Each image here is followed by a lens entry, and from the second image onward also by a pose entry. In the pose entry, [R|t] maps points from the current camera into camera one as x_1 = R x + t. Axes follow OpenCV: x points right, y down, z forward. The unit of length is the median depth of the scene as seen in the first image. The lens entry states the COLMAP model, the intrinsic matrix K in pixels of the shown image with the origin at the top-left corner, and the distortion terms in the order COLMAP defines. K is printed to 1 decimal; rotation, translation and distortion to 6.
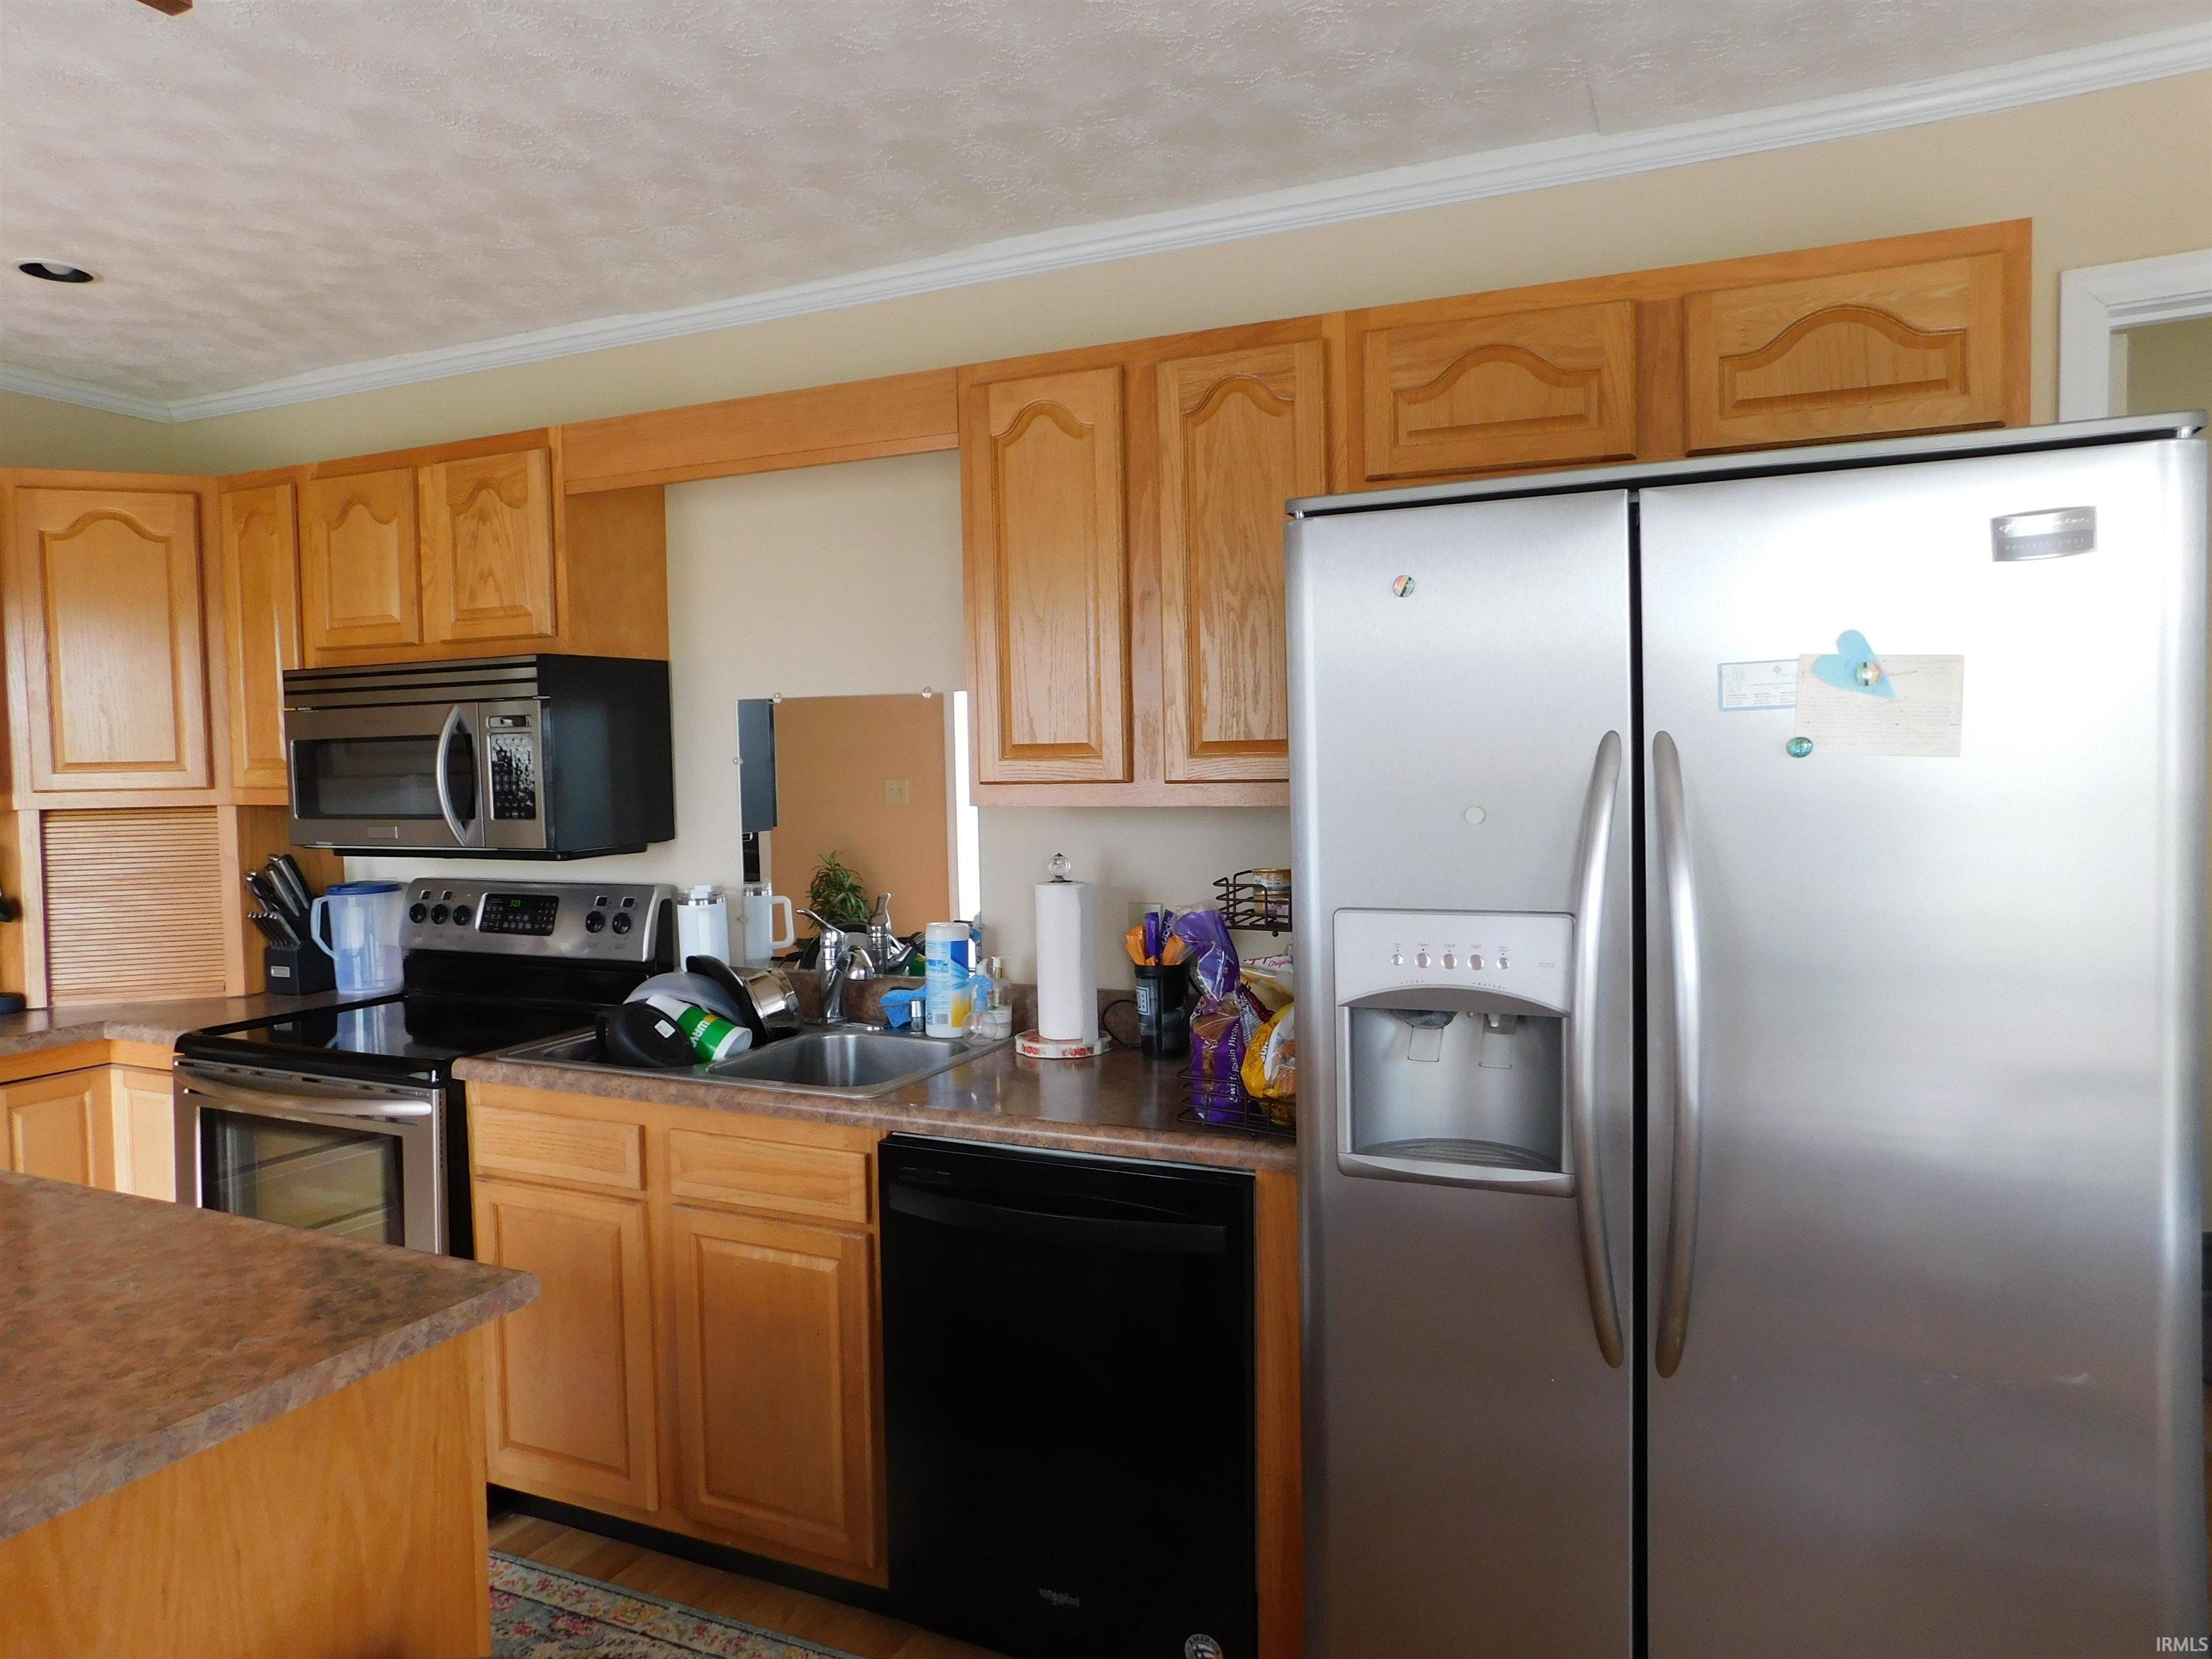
lens RADIAL K [[1467.4, 0, 1102.6], [0, 1467.4, 825.0], [0, 0, 1]] dist [-0.063902, 0.058354]
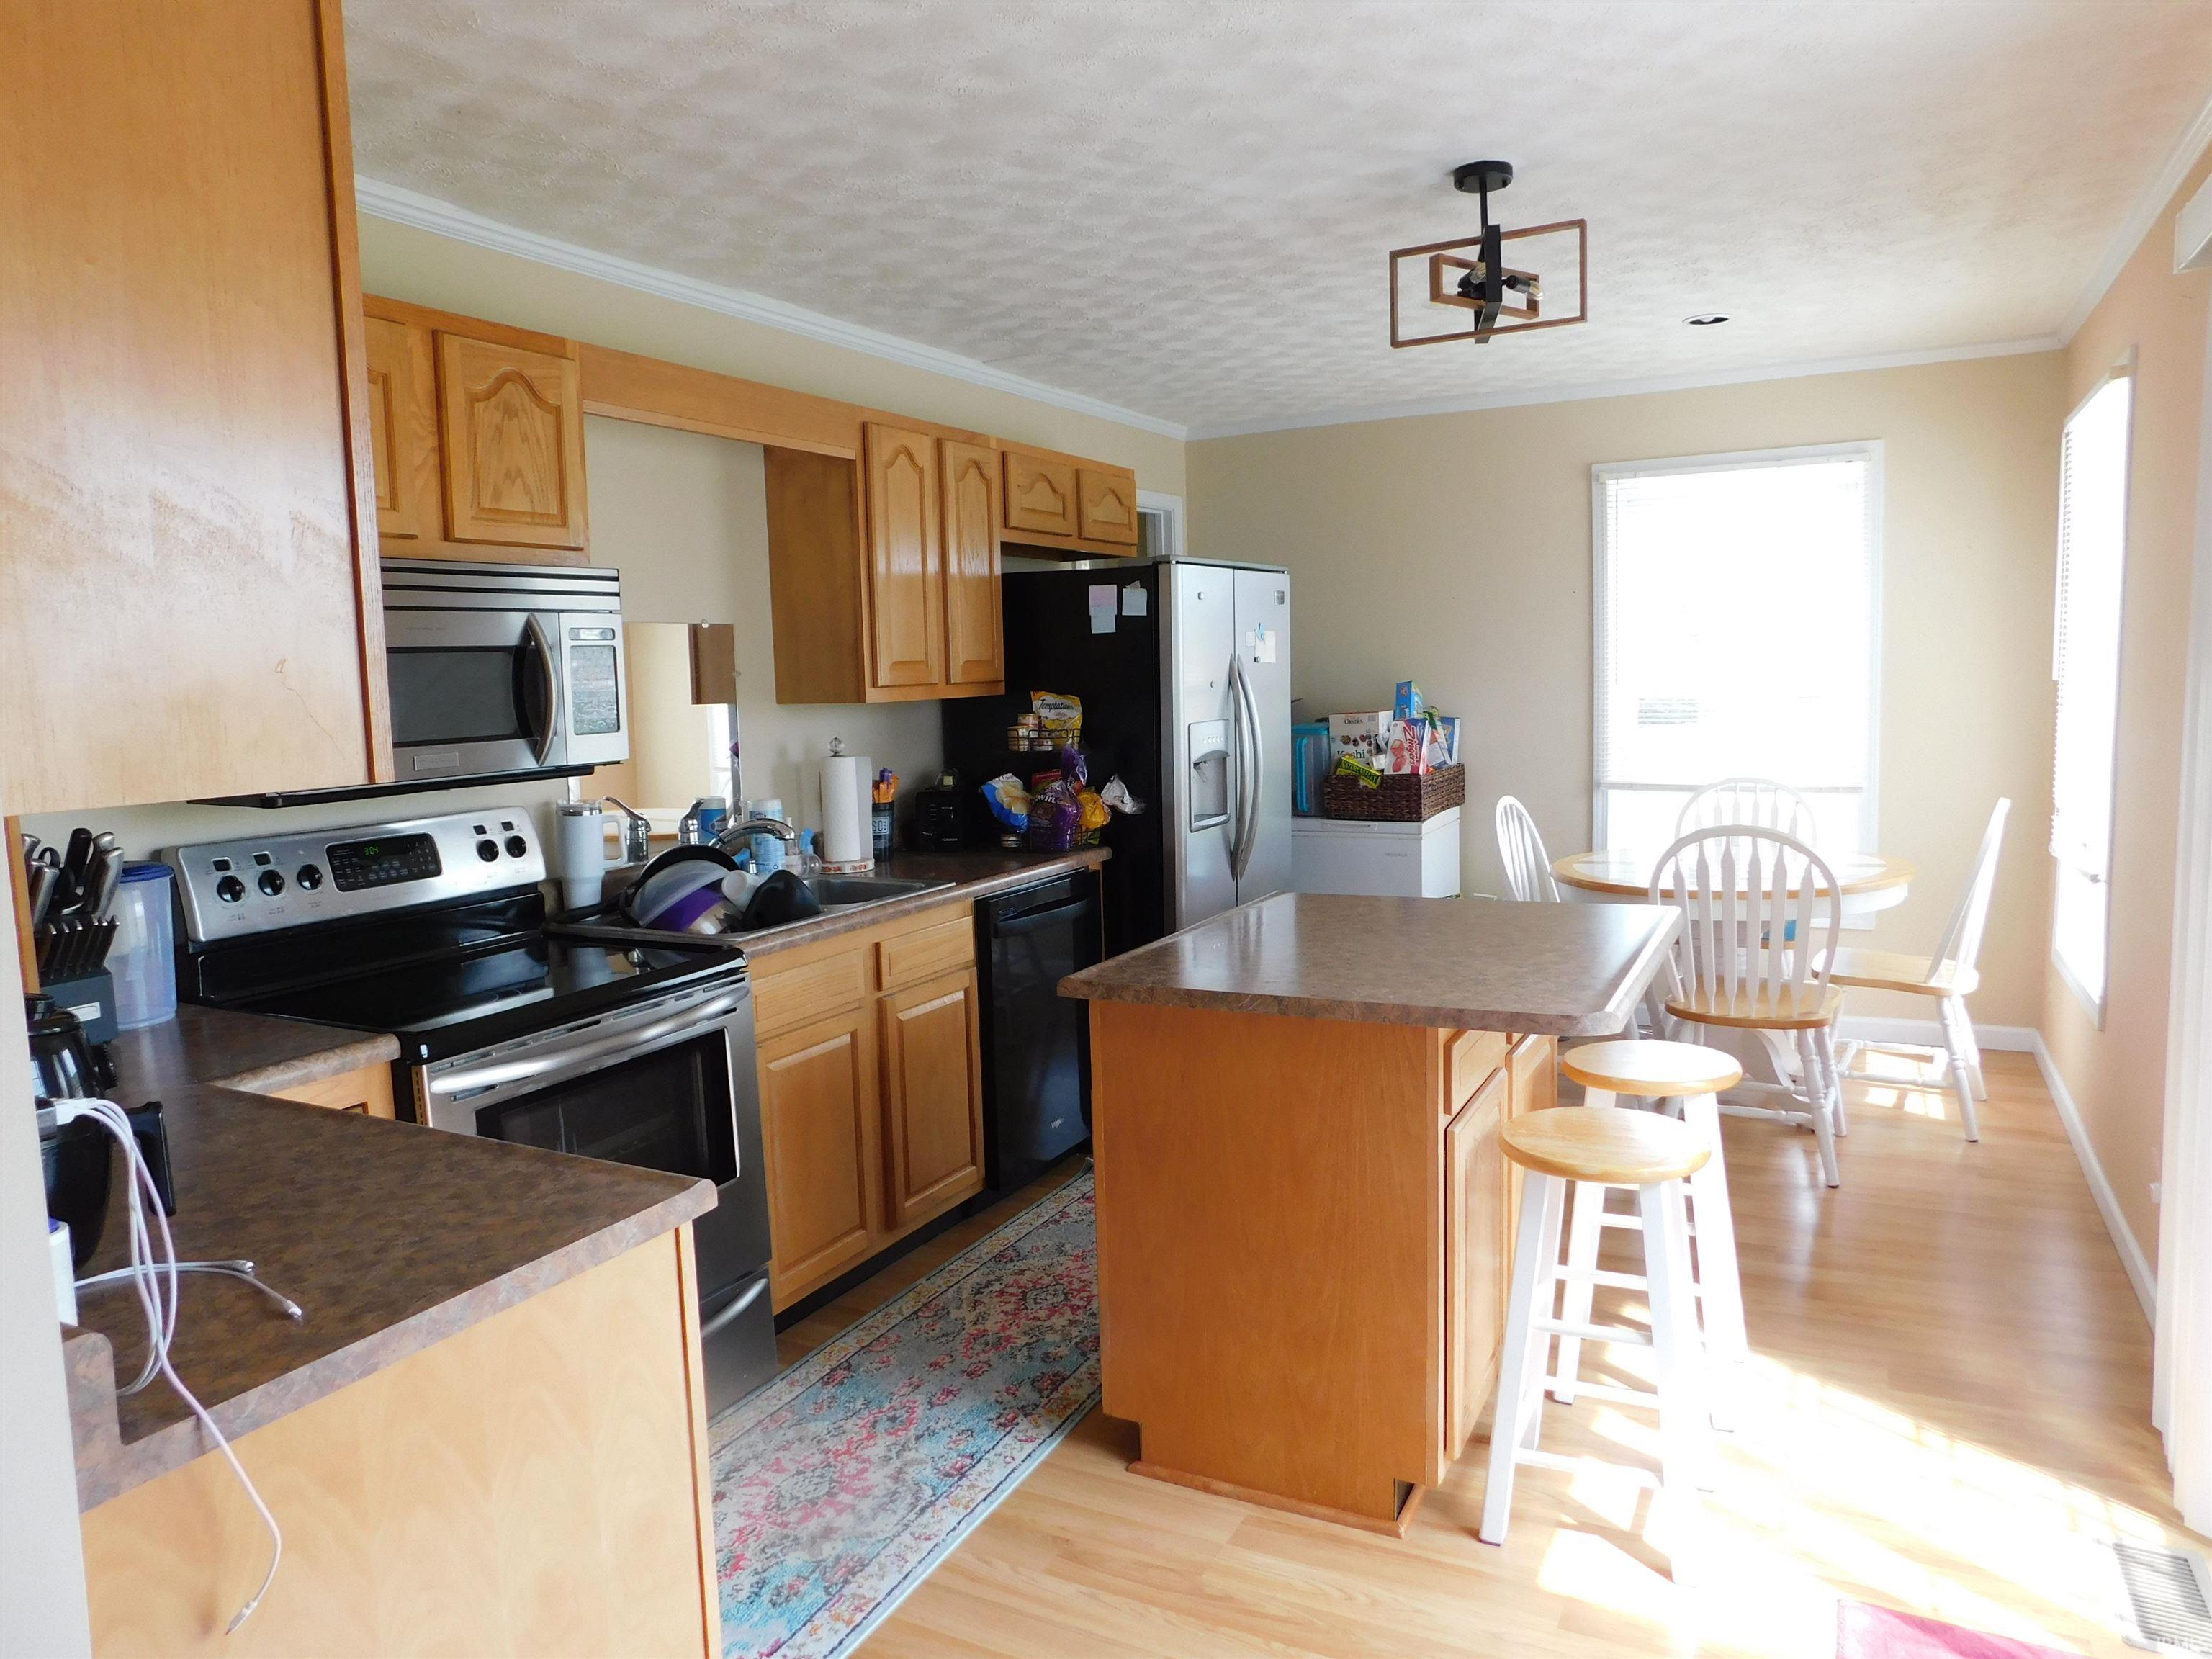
lens RADIAL K [[1467.4, 0, 1105.8], [0, 1467.4, 823.2], [0, 0, 1]] dist [-0.063902, 0.058354]
pose [[0.058537, -0.087924, 0.994406, -1.413358], [0.082949, 0.993098, 0.082925, 0.004760], [-0.994833, 0.077631, 0.065426, 0.604976]]
